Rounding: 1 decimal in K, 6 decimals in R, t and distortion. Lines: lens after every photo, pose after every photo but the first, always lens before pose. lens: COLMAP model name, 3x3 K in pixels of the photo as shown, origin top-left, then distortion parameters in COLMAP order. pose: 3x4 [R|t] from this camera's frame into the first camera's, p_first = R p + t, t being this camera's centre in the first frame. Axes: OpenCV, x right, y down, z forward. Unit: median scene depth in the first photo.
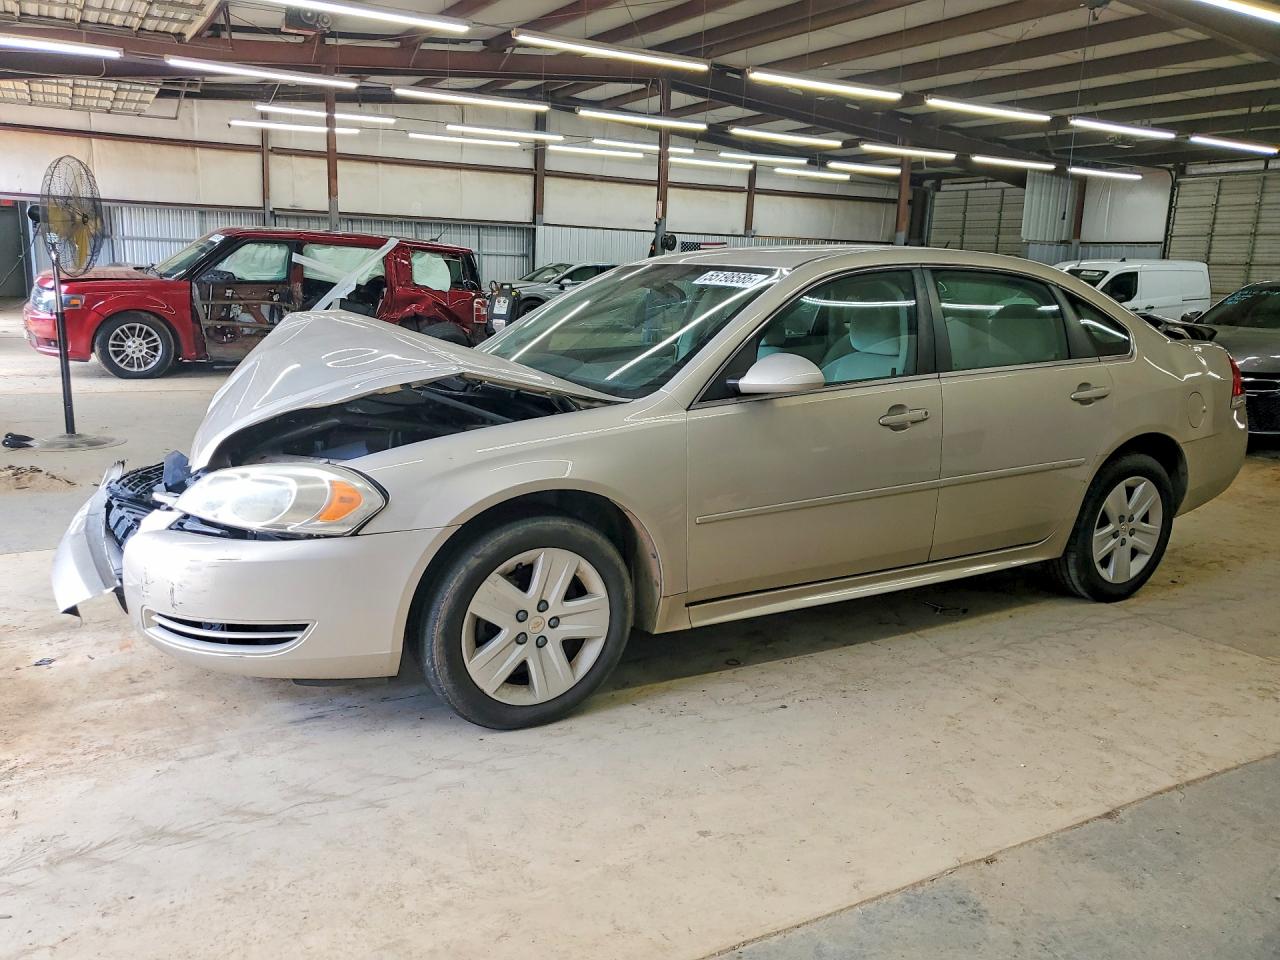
lens RADIAL K [[1043.3, 0, 640.0], [0, 1043.3, 480.0], [0, 0, 1]] dist [0.029358, 0.011508]
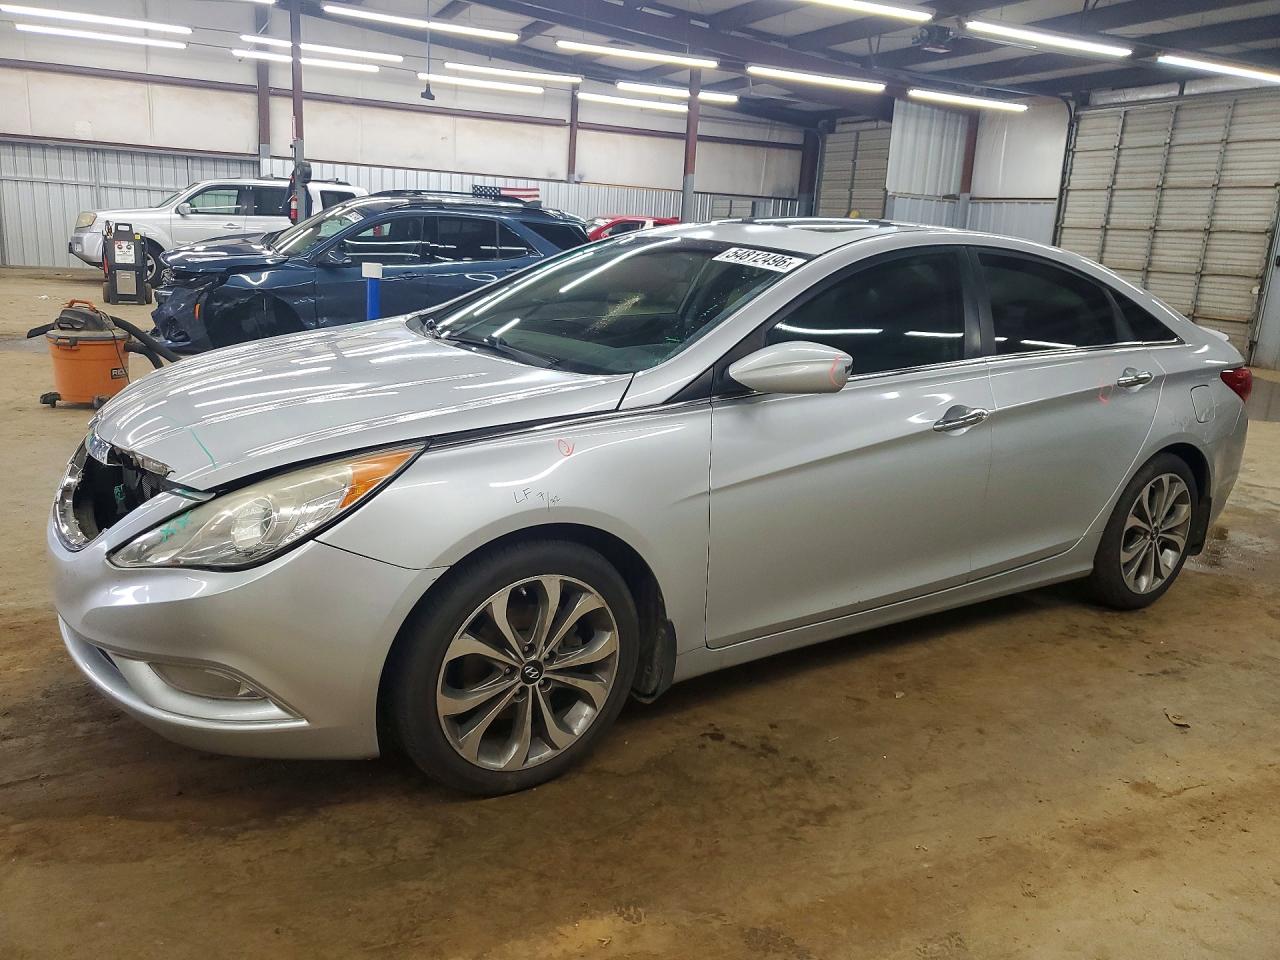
lens RADIAL K [[1026.5, 0, 640.0], [0, 1026.5, 480.0], [0, 0, 1]] dist [0.004309, 0.041661]
pose [[0.995104, 0.045819, -0.087568, 0.276701], [-0.042506, 0.998322, 0.039337, -0.042877], [0.089223, -0.035422, 0.995382, 0.241856]]
